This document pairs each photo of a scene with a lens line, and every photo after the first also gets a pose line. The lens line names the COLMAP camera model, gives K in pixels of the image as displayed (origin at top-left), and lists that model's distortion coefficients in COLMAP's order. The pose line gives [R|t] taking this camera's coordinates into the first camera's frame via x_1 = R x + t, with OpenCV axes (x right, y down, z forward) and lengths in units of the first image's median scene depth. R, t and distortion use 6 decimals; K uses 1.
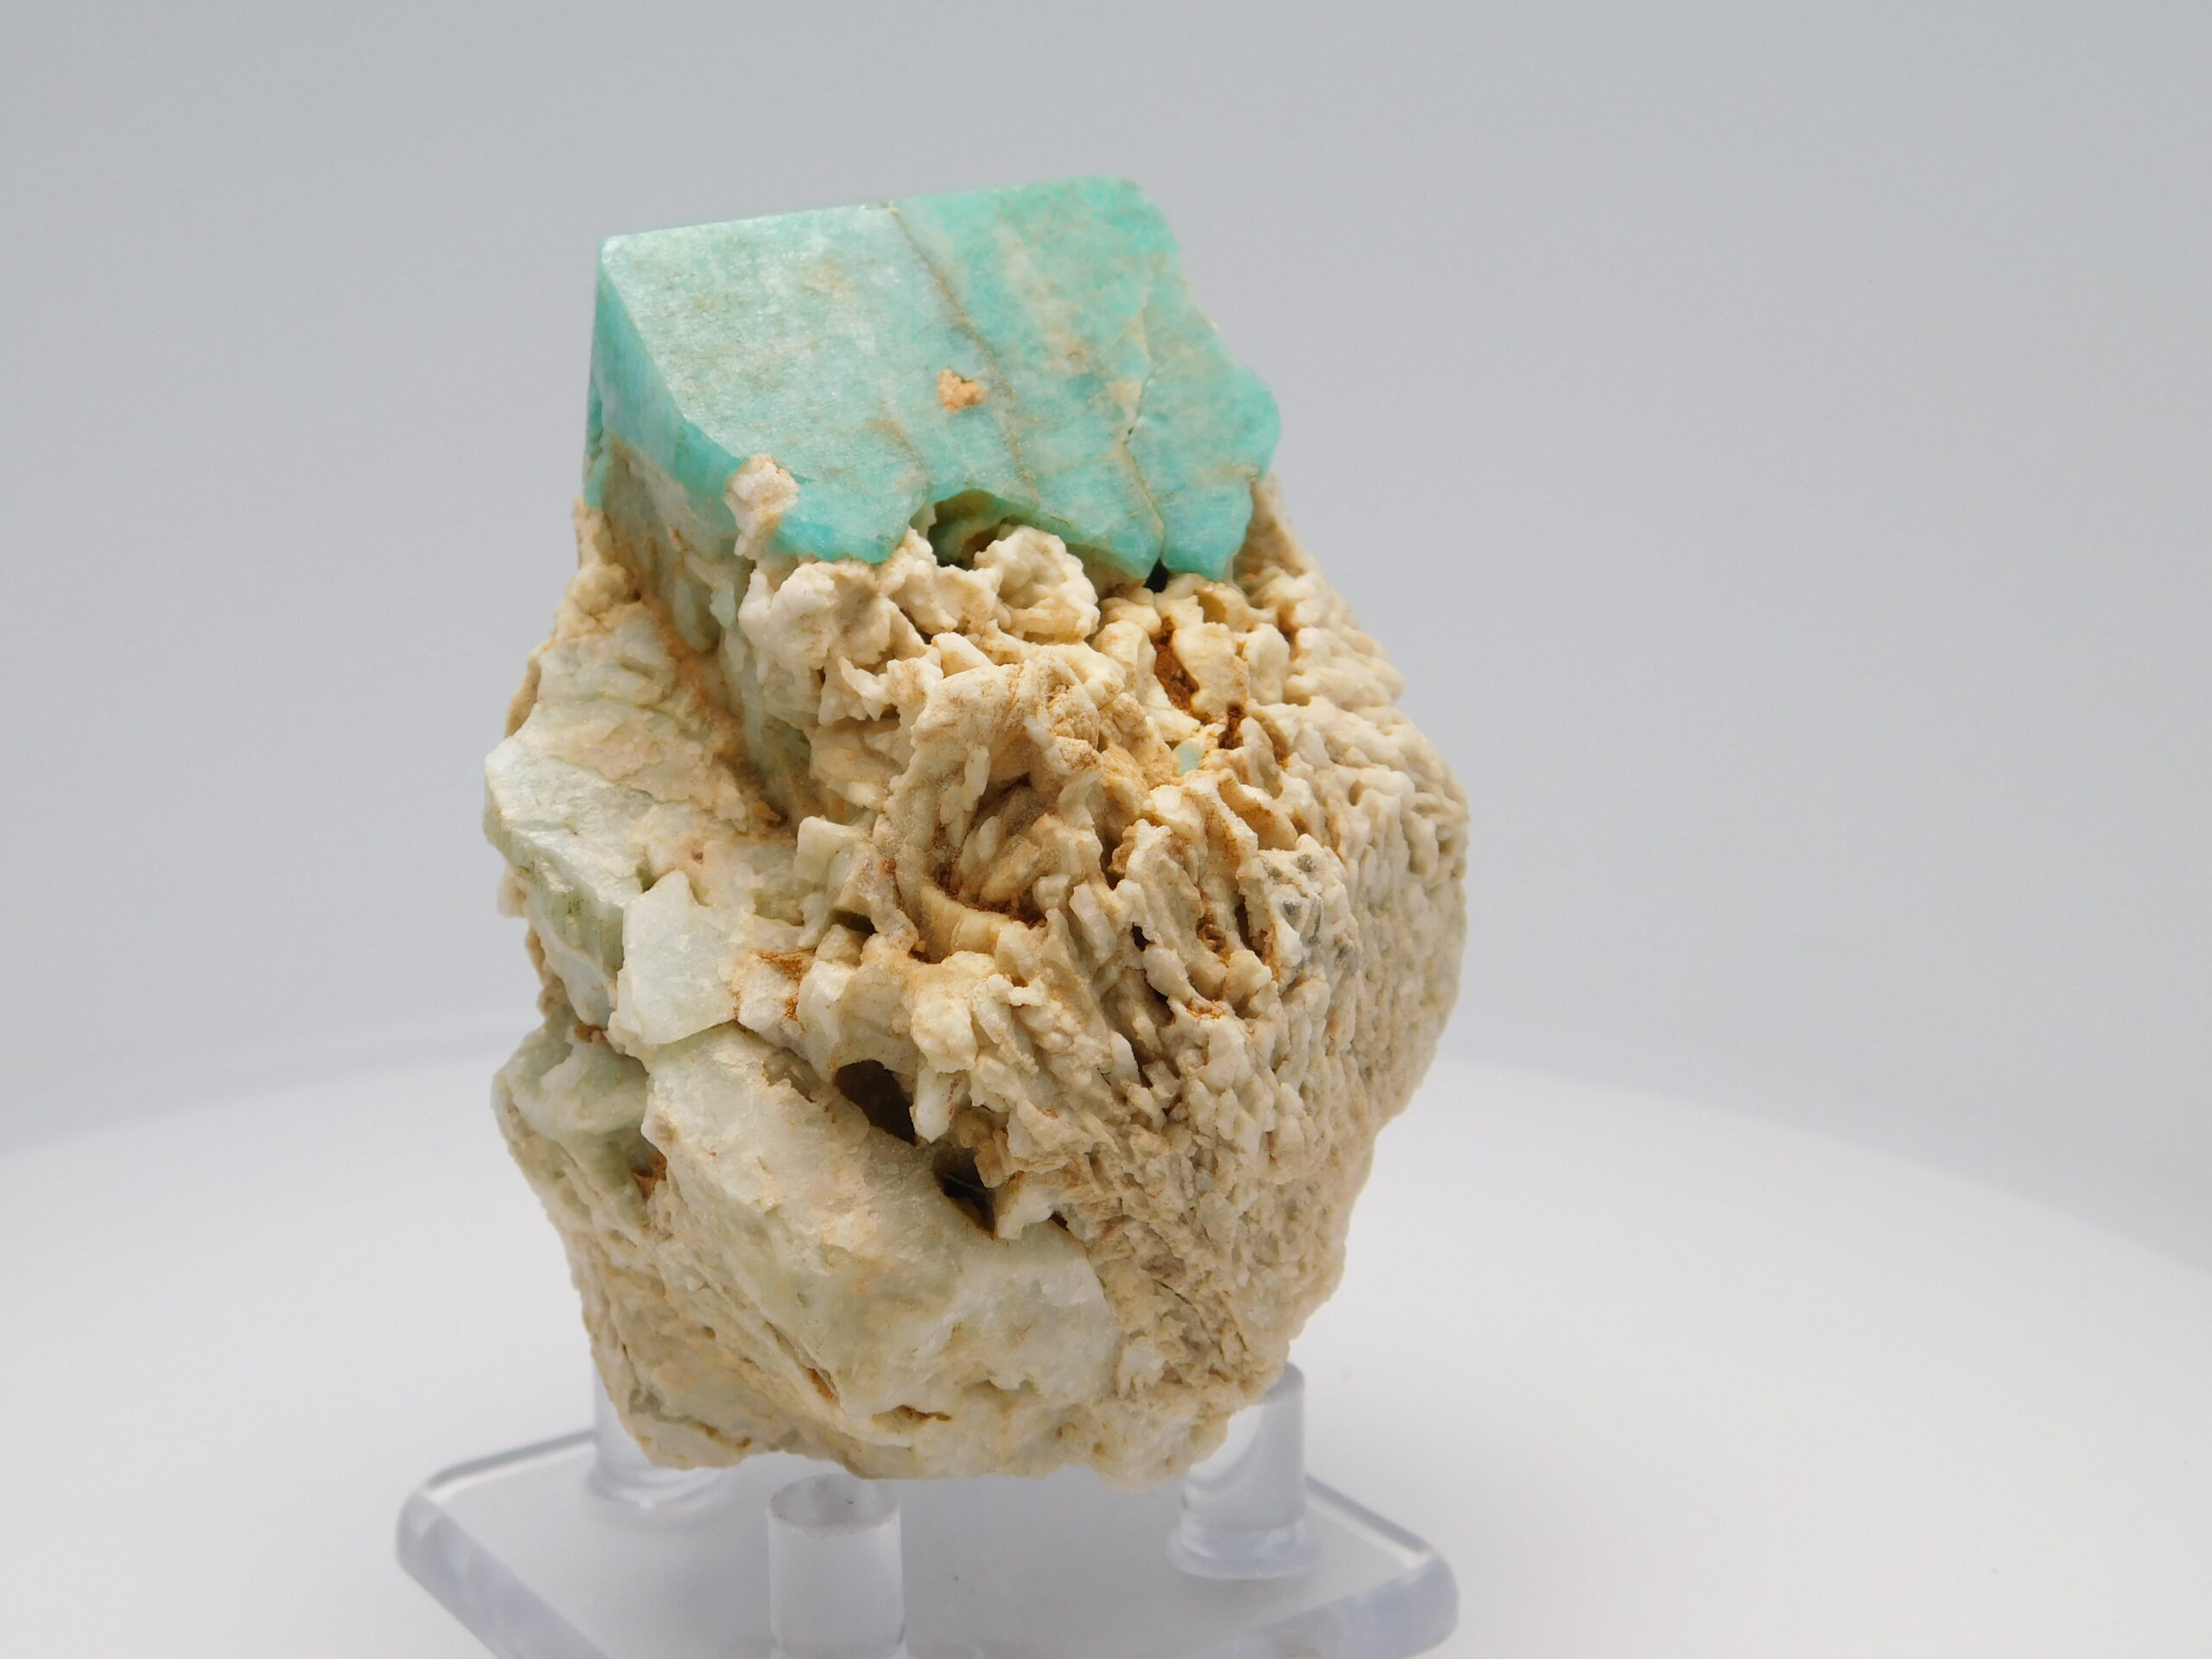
lens RADIAL K [[3291.0, 0, 1130.3], [0, 3291.0, 842.3], [0, 0, 1]] dist [-0.066662, 0.000000]
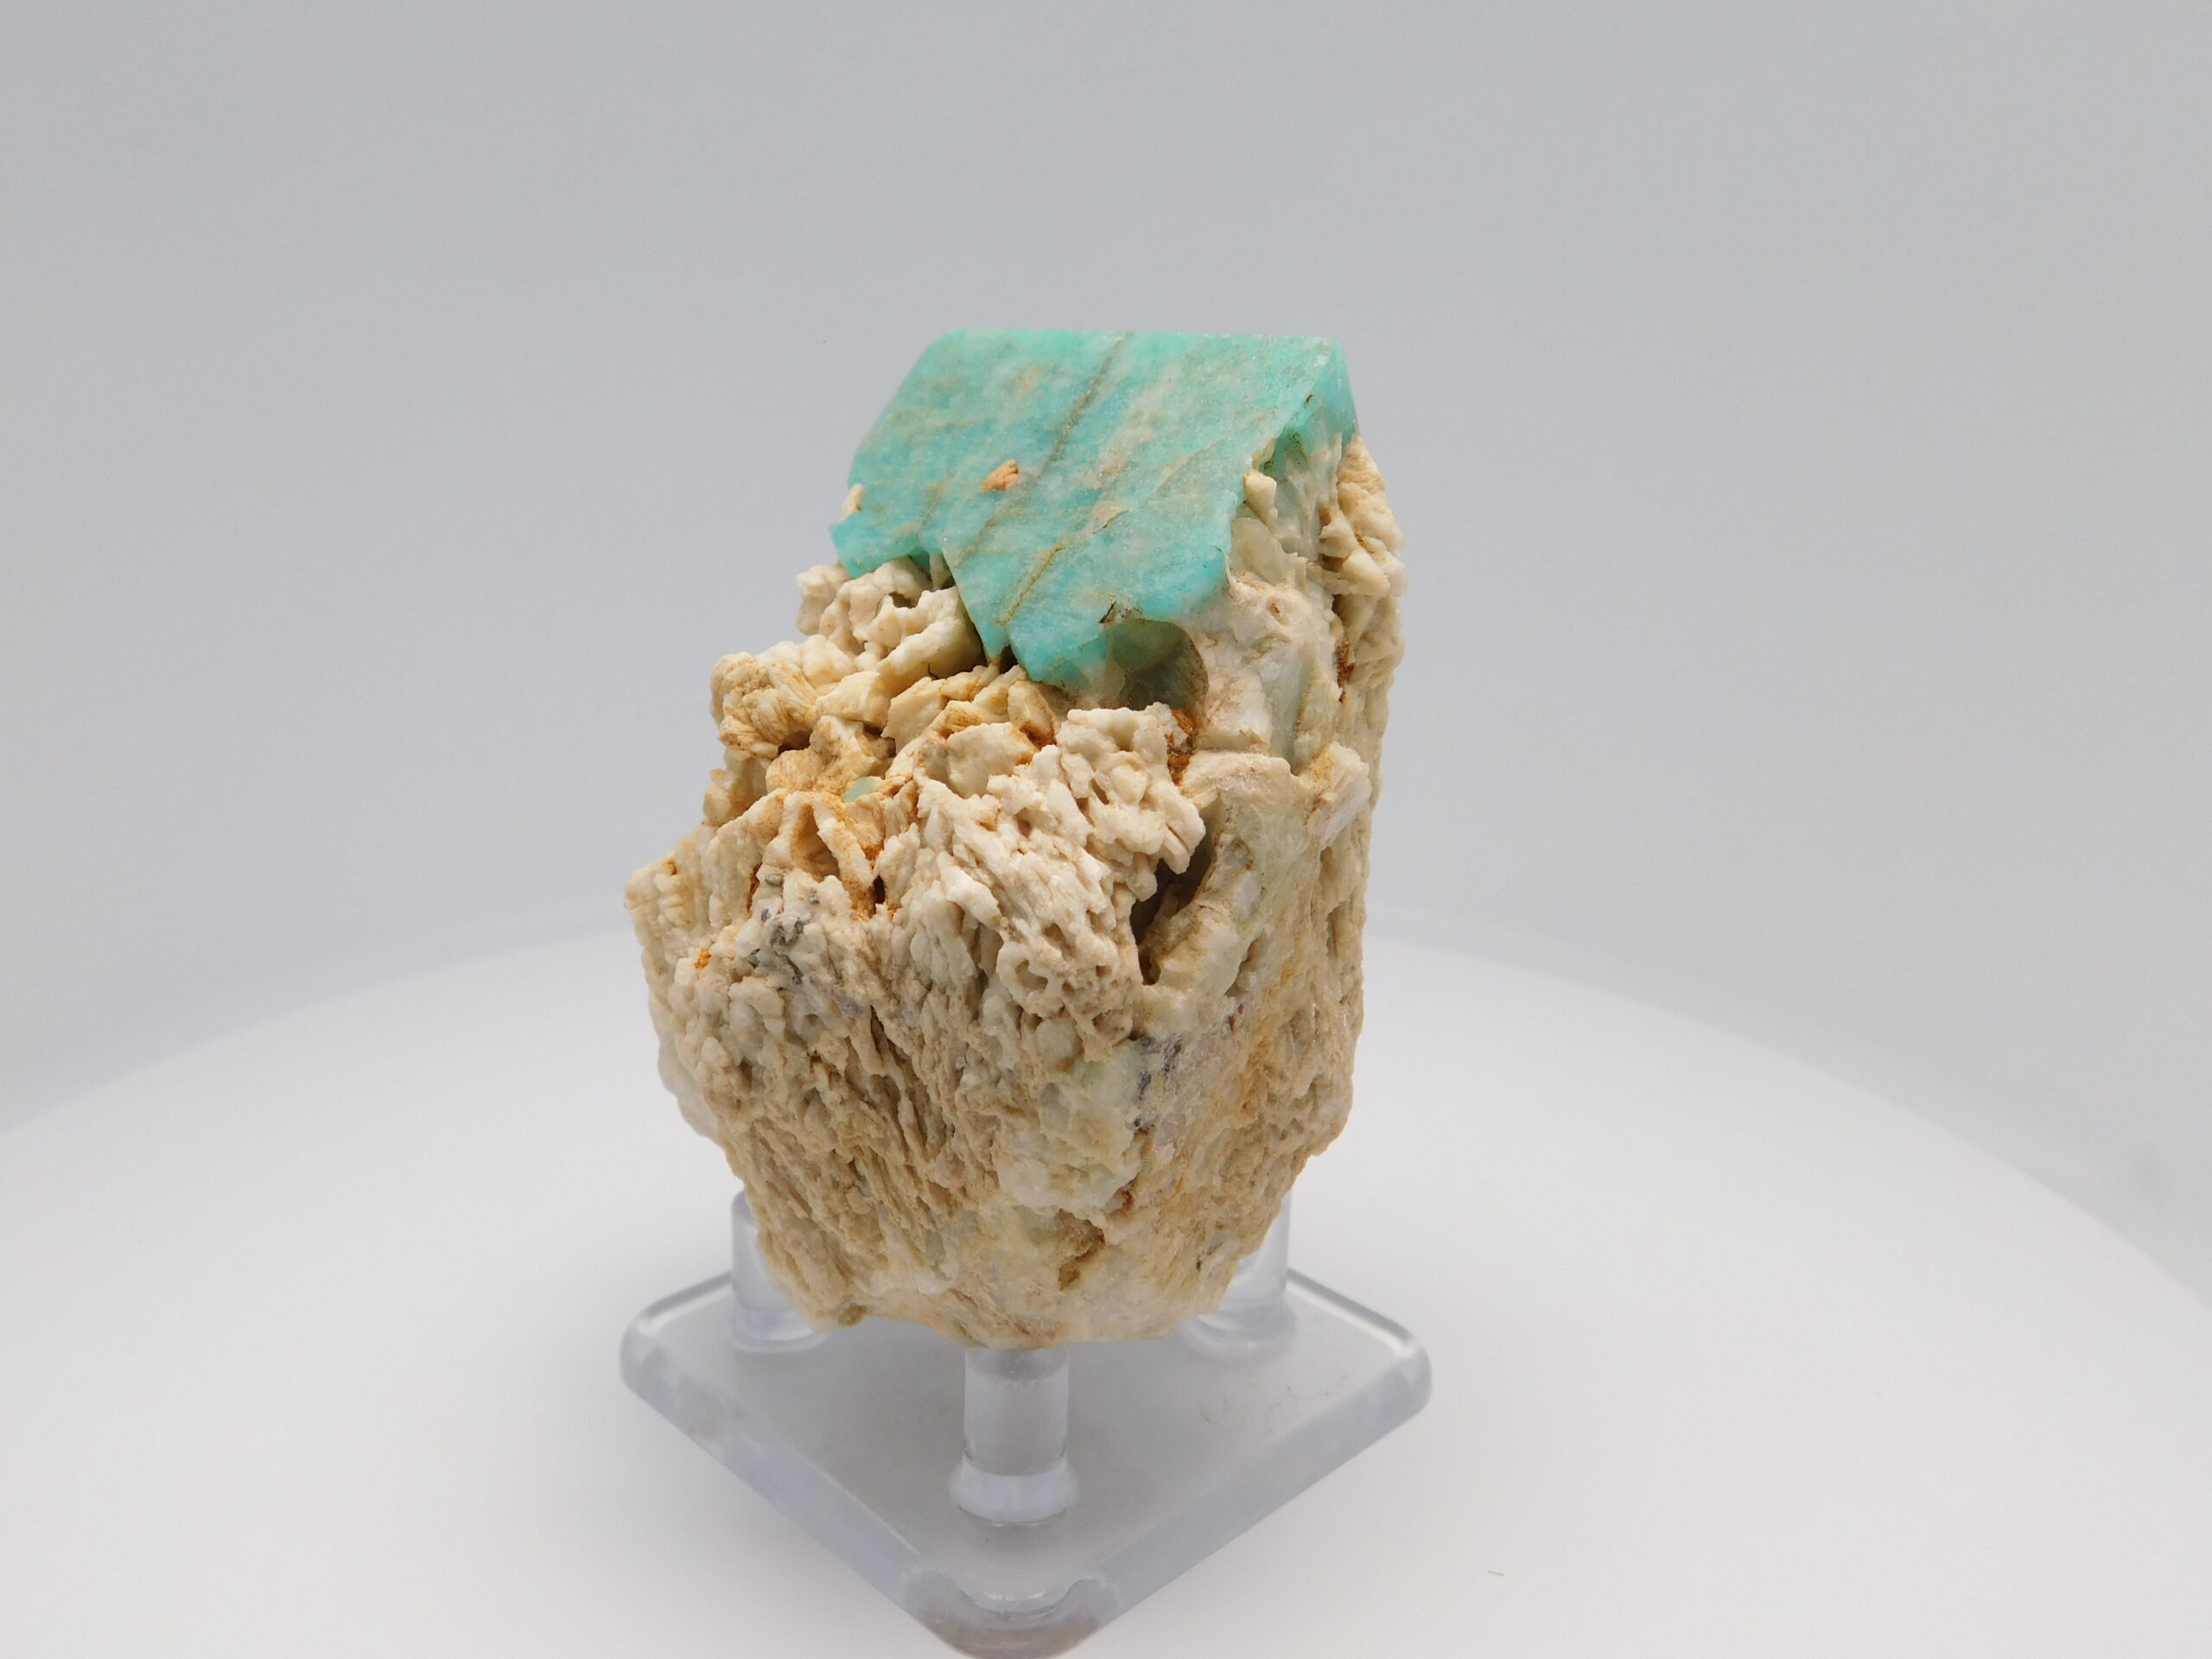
lens RADIAL K [[1918.5, 0, 1123.5], [0, 1918.5, 841.9], [0, 0, 1]] dist [-0.008443, -0.002030]
pose [[0.168371, 0.320354, -0.932215, 0.697548], [-0.294645, 0.918835, 0.262539, -0.221392], [0.940657, 0.230469, 0.249096, 0.921636]]
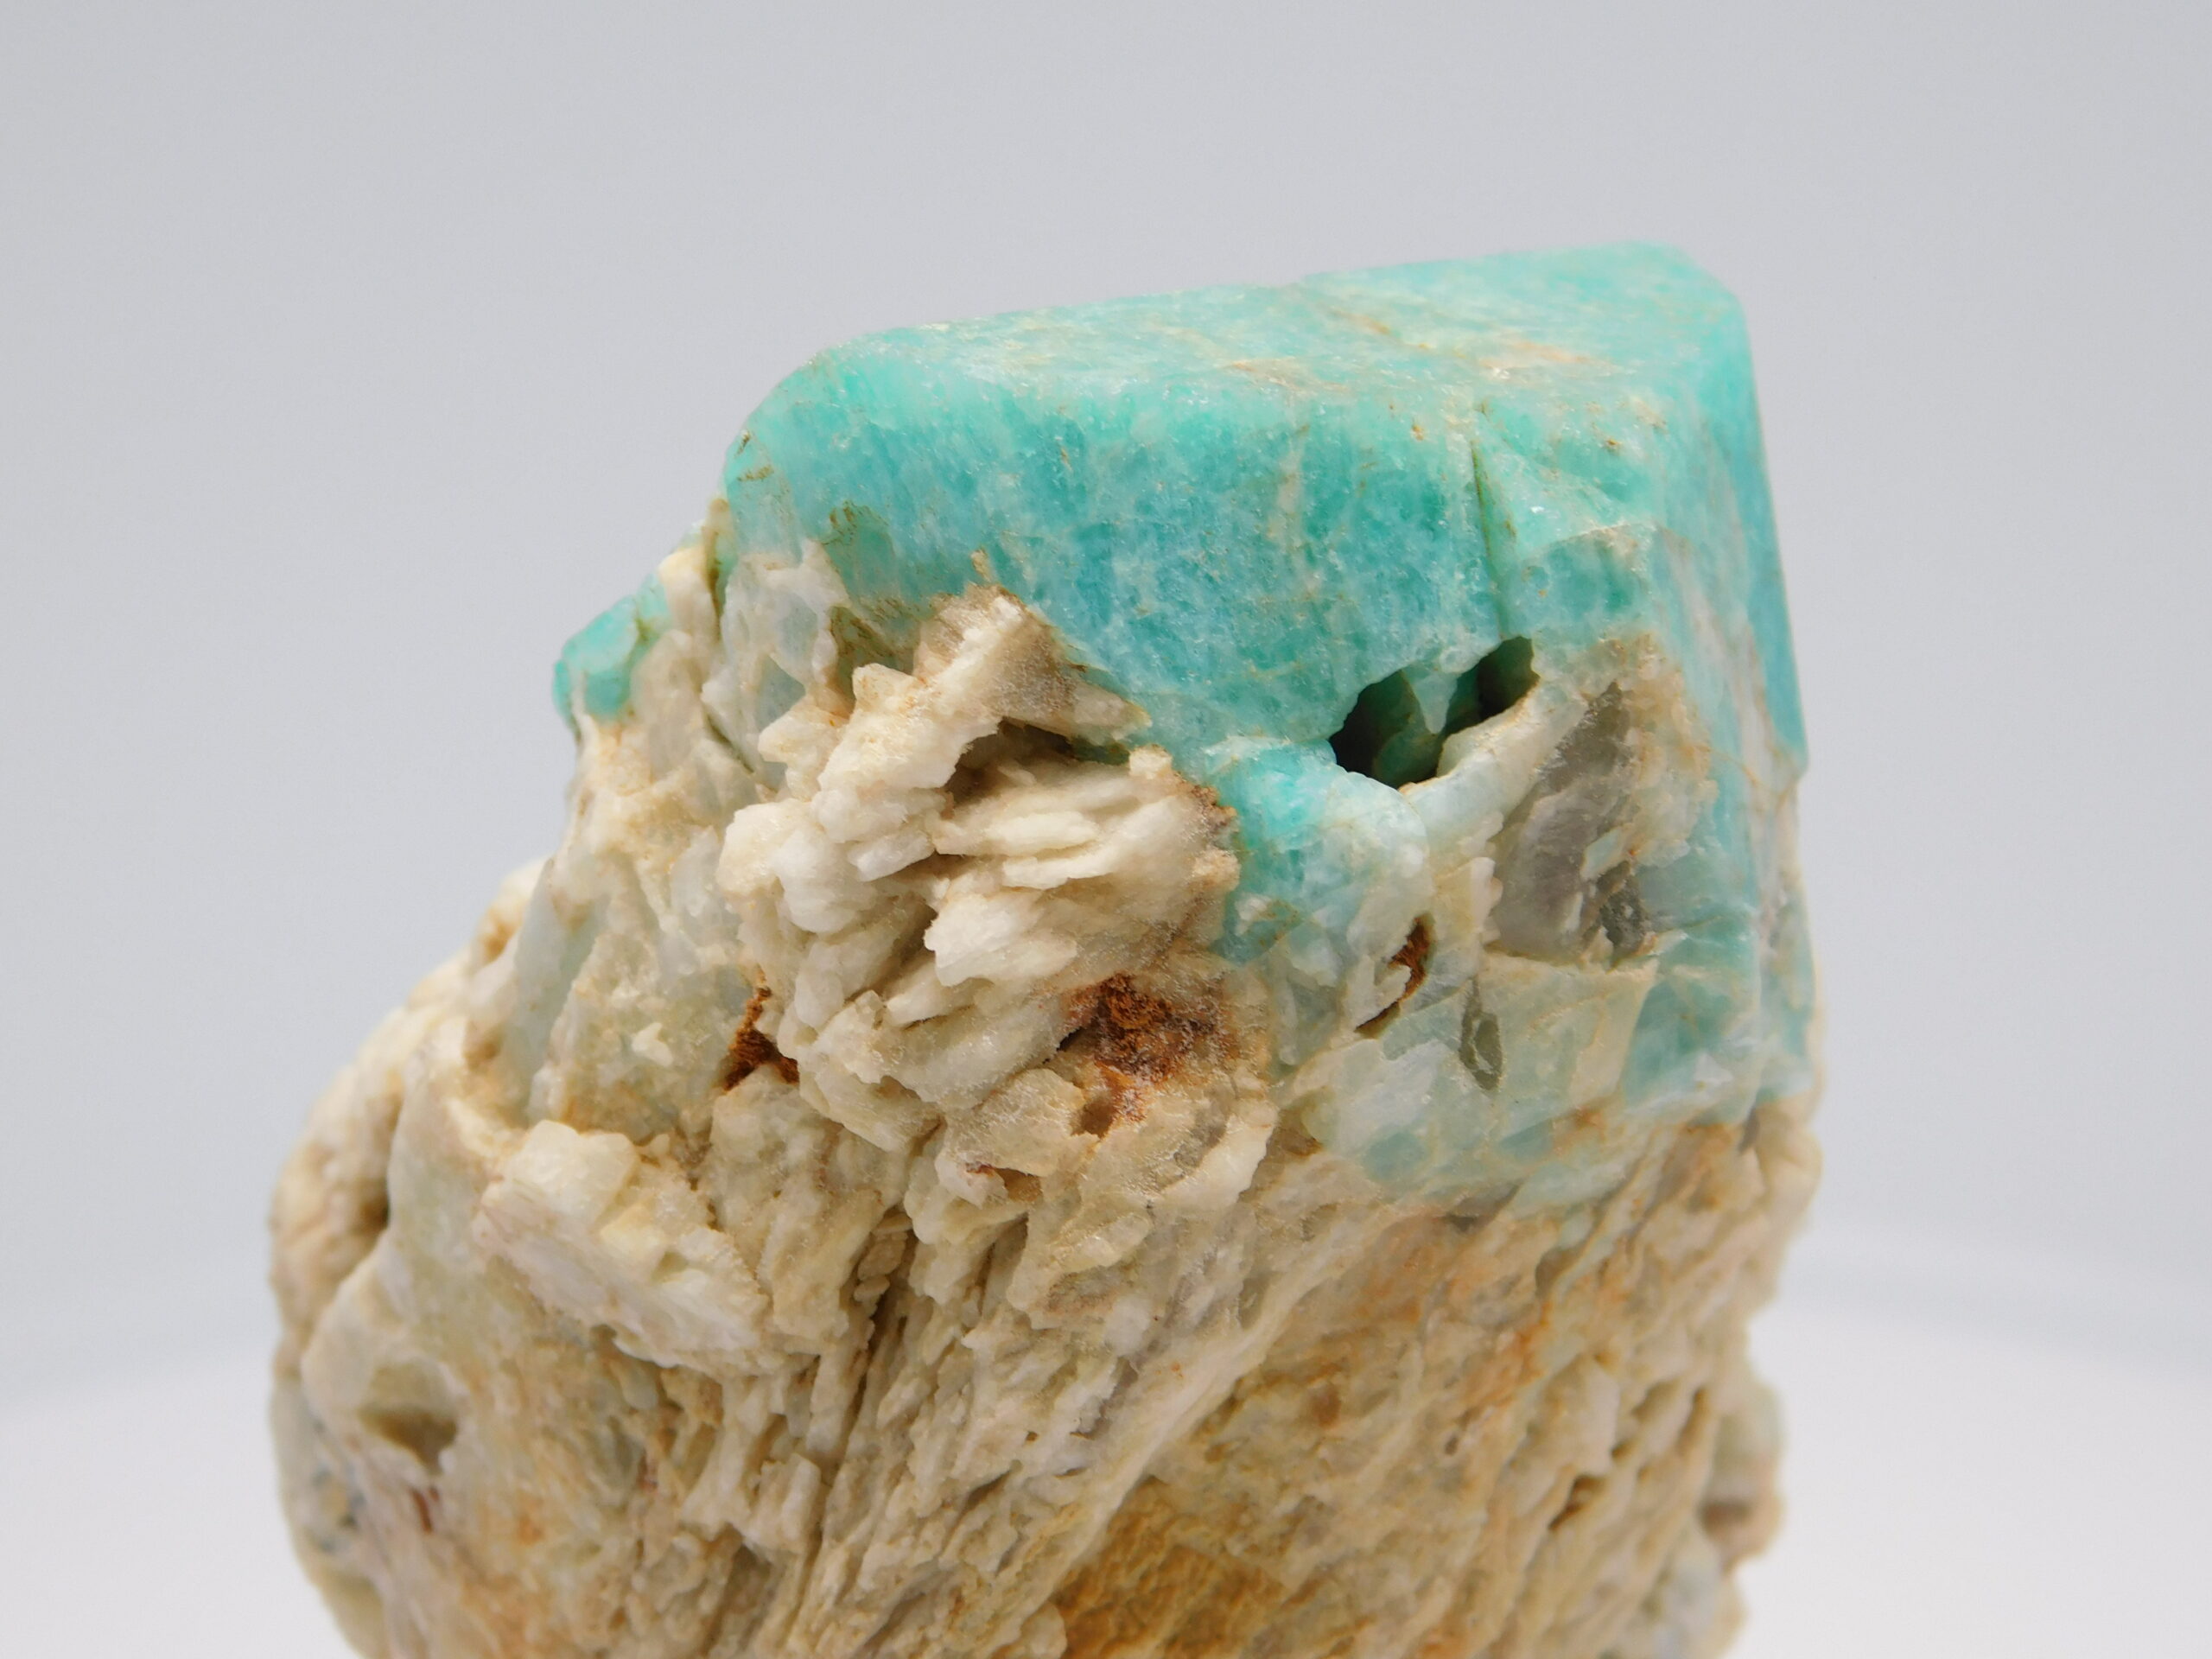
lens RADIAL K [[5337.8, 0, 1119.7], [0, 5337.8, 812.8], [0, 0, 1]] dist [-0.199345, 0.000000]
pose [[-0.998697, 0.005327, -0.050754, -0.003949], [-0.023994, 0.828744, 0.559114, -0.663031], [0.045041, 0.559603, -0.827536, 1.908910]]
